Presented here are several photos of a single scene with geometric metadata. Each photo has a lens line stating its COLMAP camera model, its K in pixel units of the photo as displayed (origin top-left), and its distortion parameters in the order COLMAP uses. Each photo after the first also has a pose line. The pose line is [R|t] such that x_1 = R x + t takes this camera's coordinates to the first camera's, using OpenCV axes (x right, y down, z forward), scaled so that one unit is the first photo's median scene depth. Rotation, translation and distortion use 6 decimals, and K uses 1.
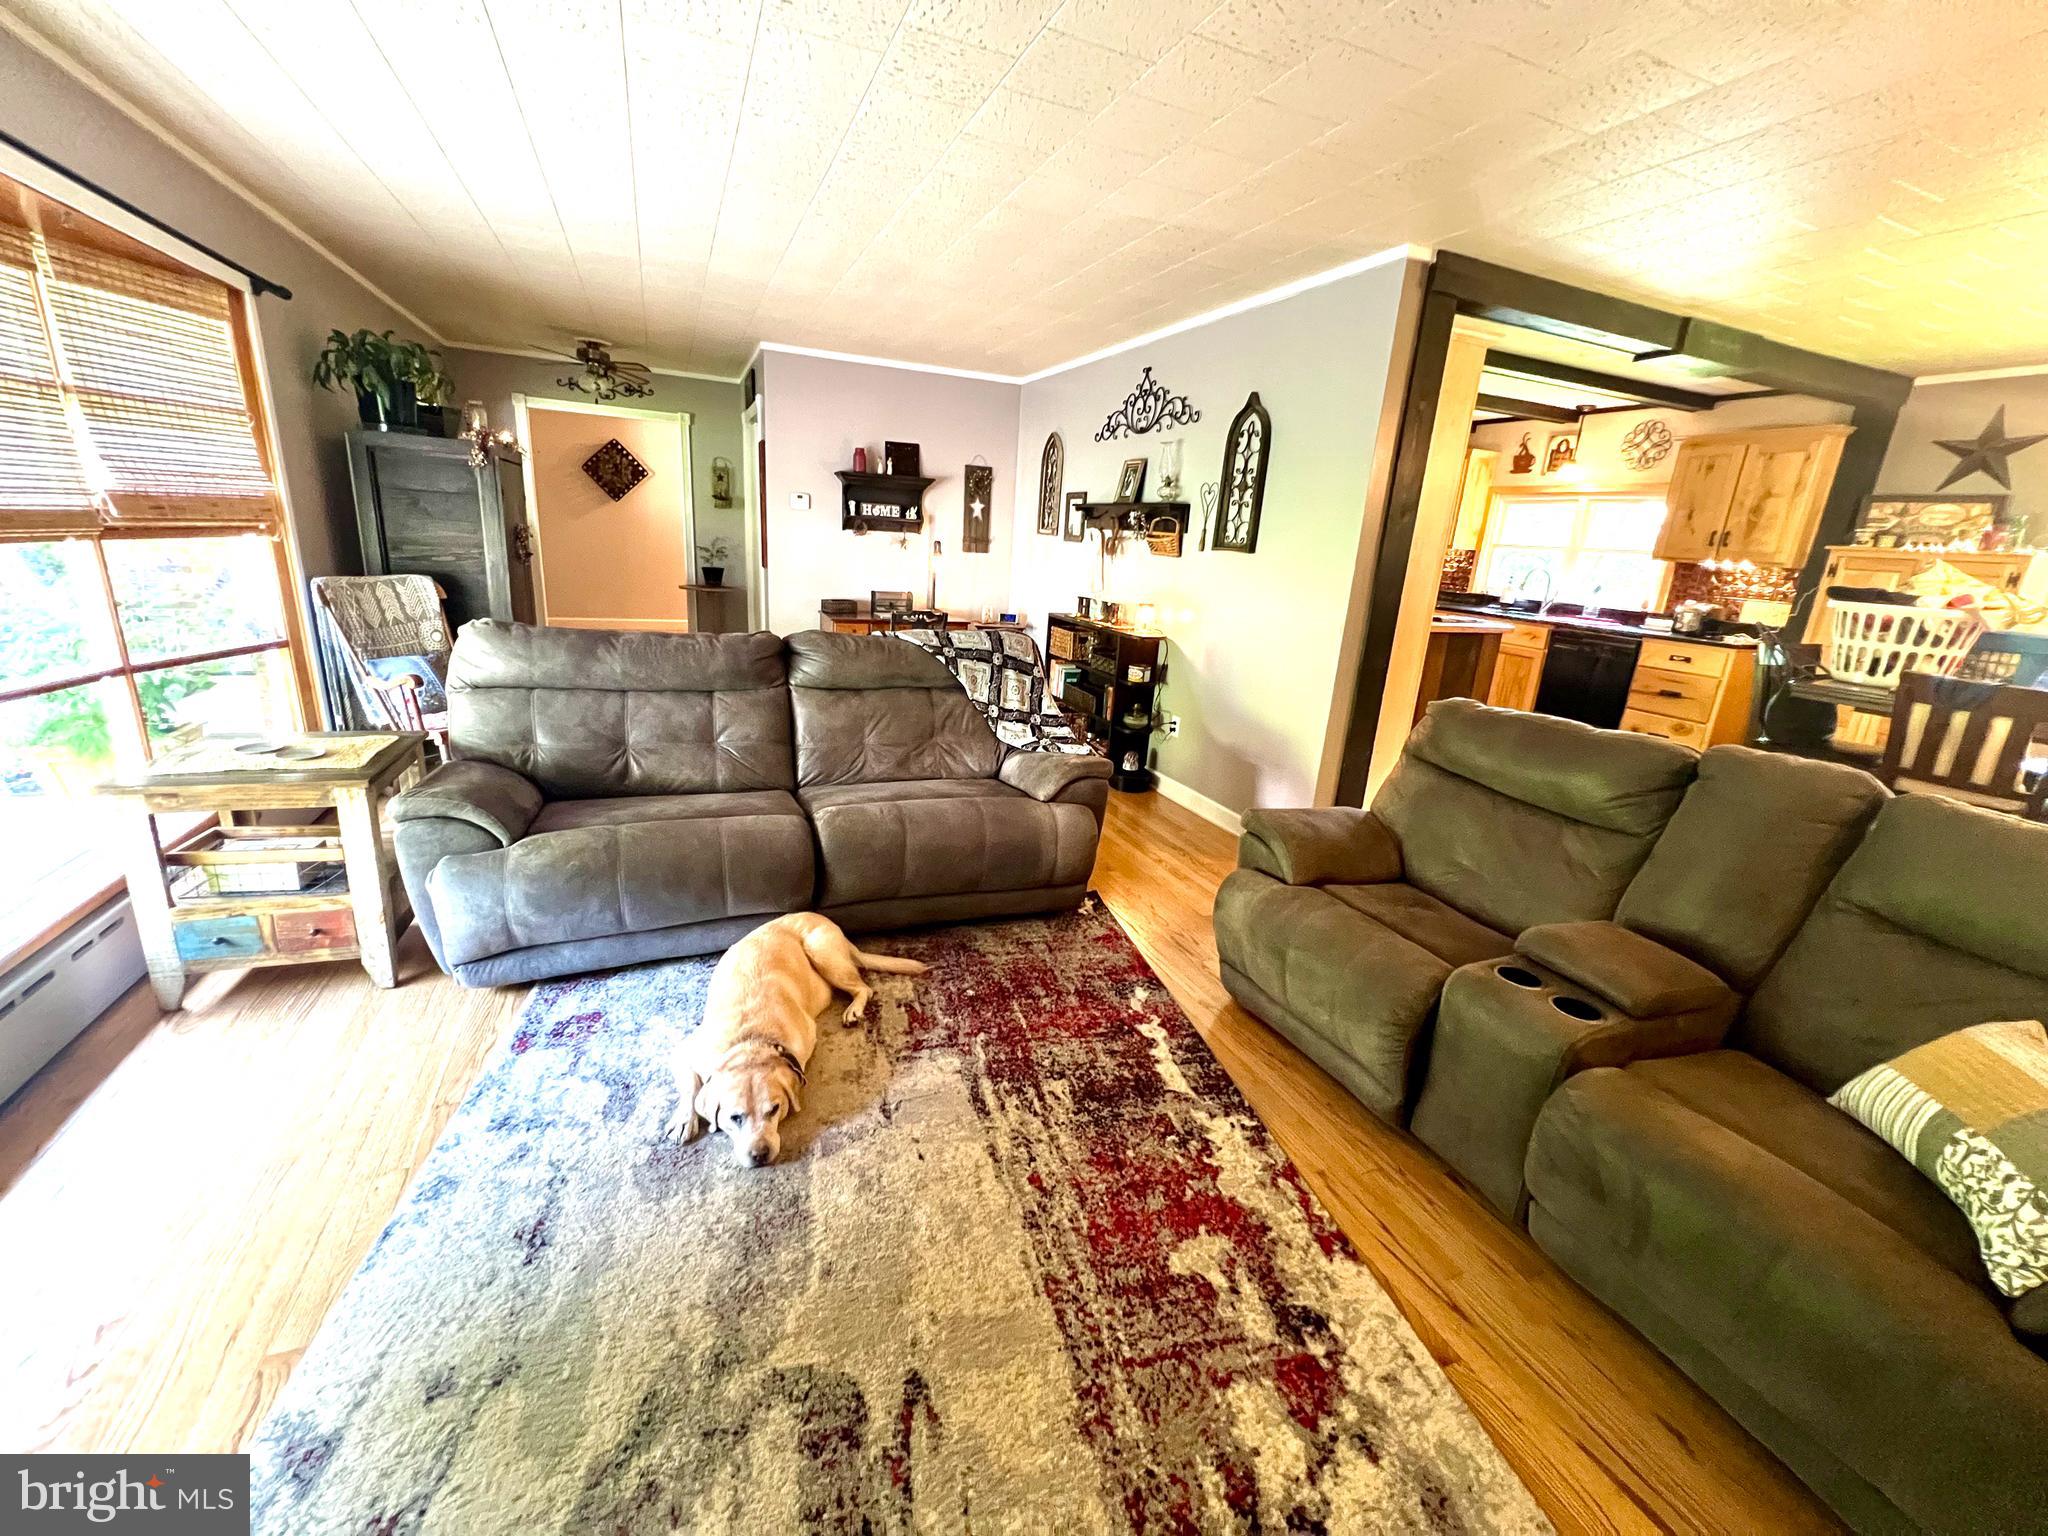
lens RADIAL K [[821.7, 0, 1021.1], [0, 821.7, 762.9], [0, 0, 1]] dist [-0.001226, 0.000501]
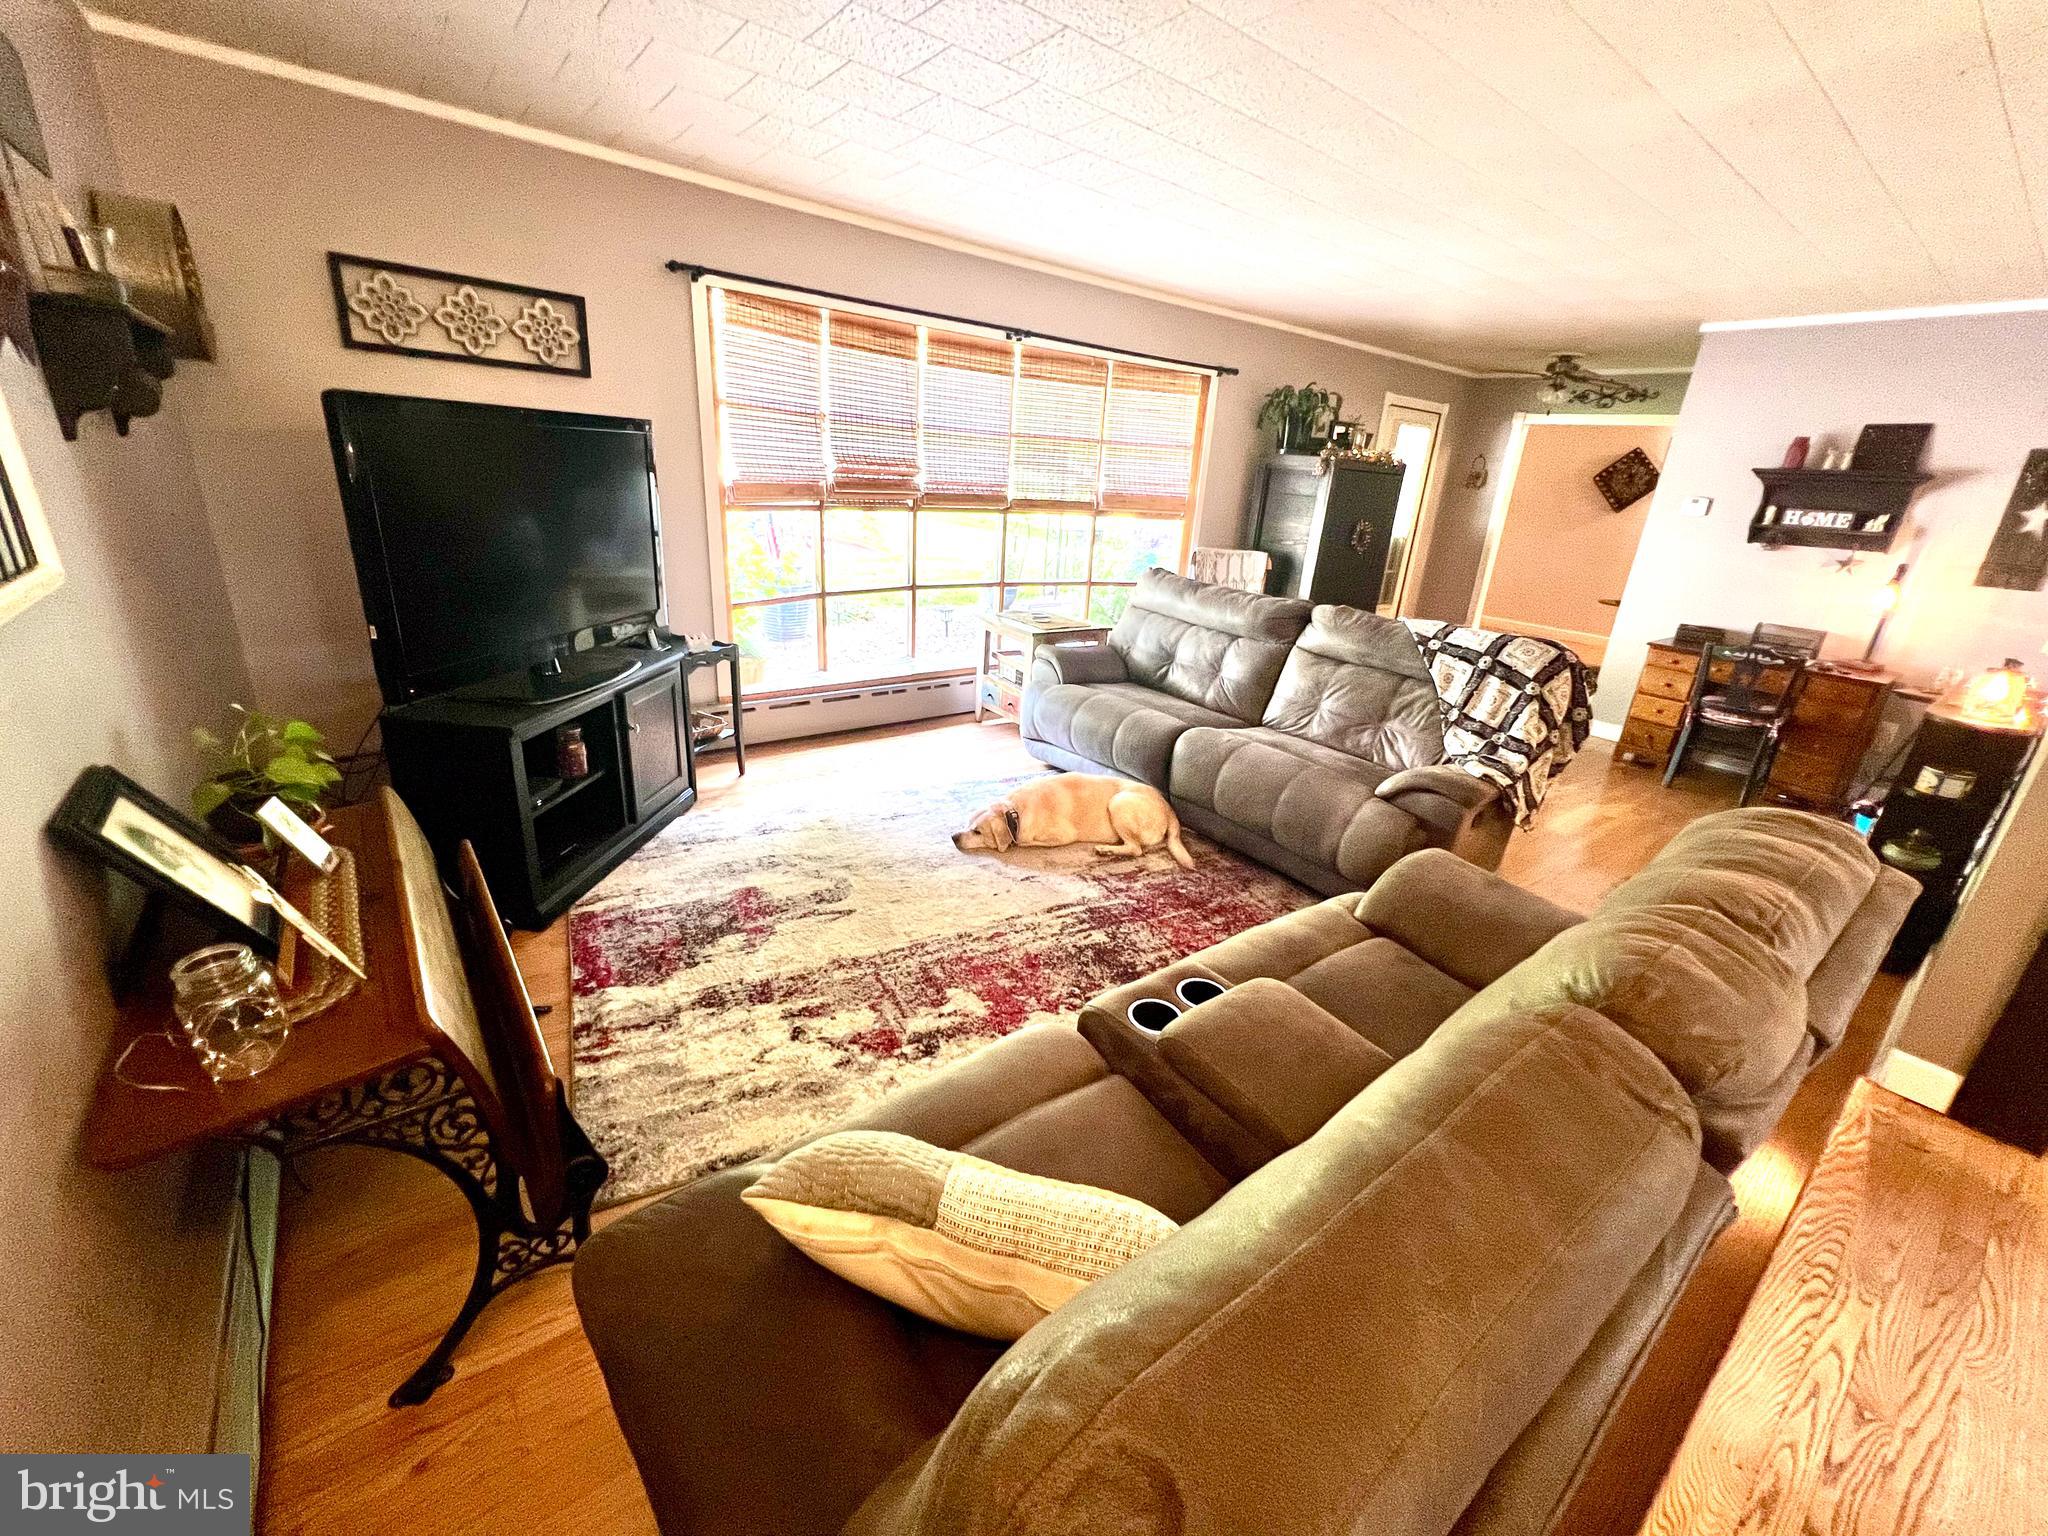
lens RADIAL K [[821.7, 0, 1021.1], [0, 821.7, 762.9], [0, 0, 1]] dist [-0.001226, 0.000501]
pose [[0.261791, 0.282753, -0.922776, 0.612709], [-0.309499, 0.930221, 0.197229, -0.038281], [0.914153, 0.233966, 0.331035, 0.225147]]
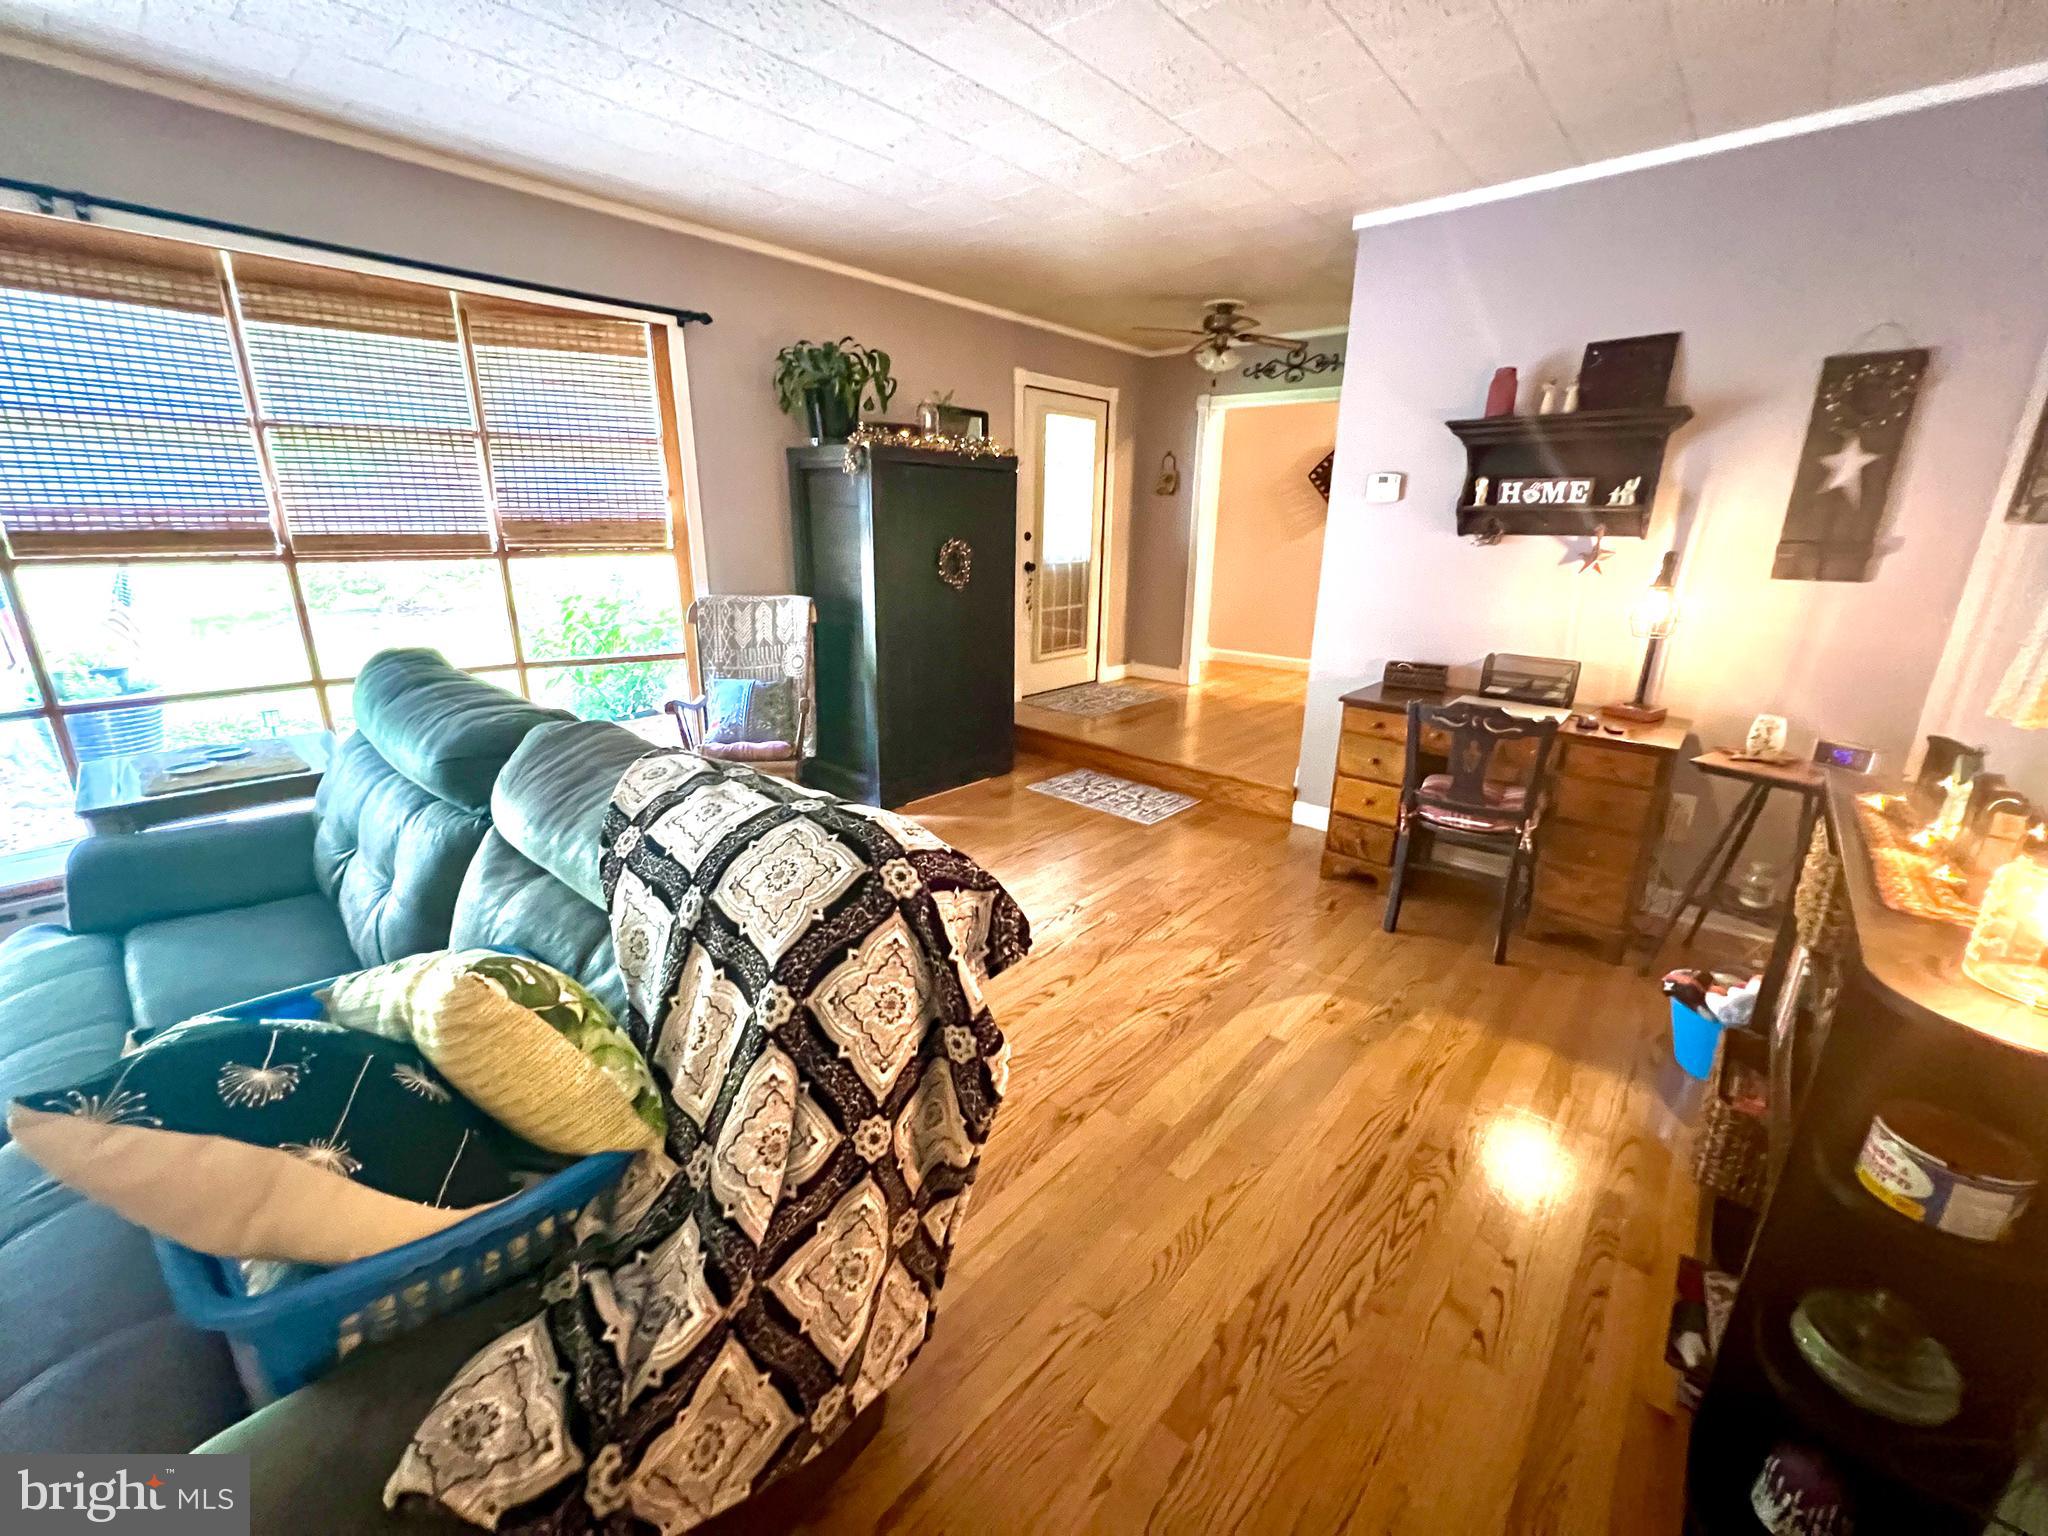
lens RADIAL K [[821.3, 0, 1019.4], [0, 821.3, 762.4], [0, 0, 1]] dist [-0.002202, 0.000496]
pose [[0.430520, 0.199984, -0.880147, 0.241524], [-0.232882, 0.966739, 0.105746, -0.207161], [0.872020, 0.159445, 0.462773, 0.832868]]
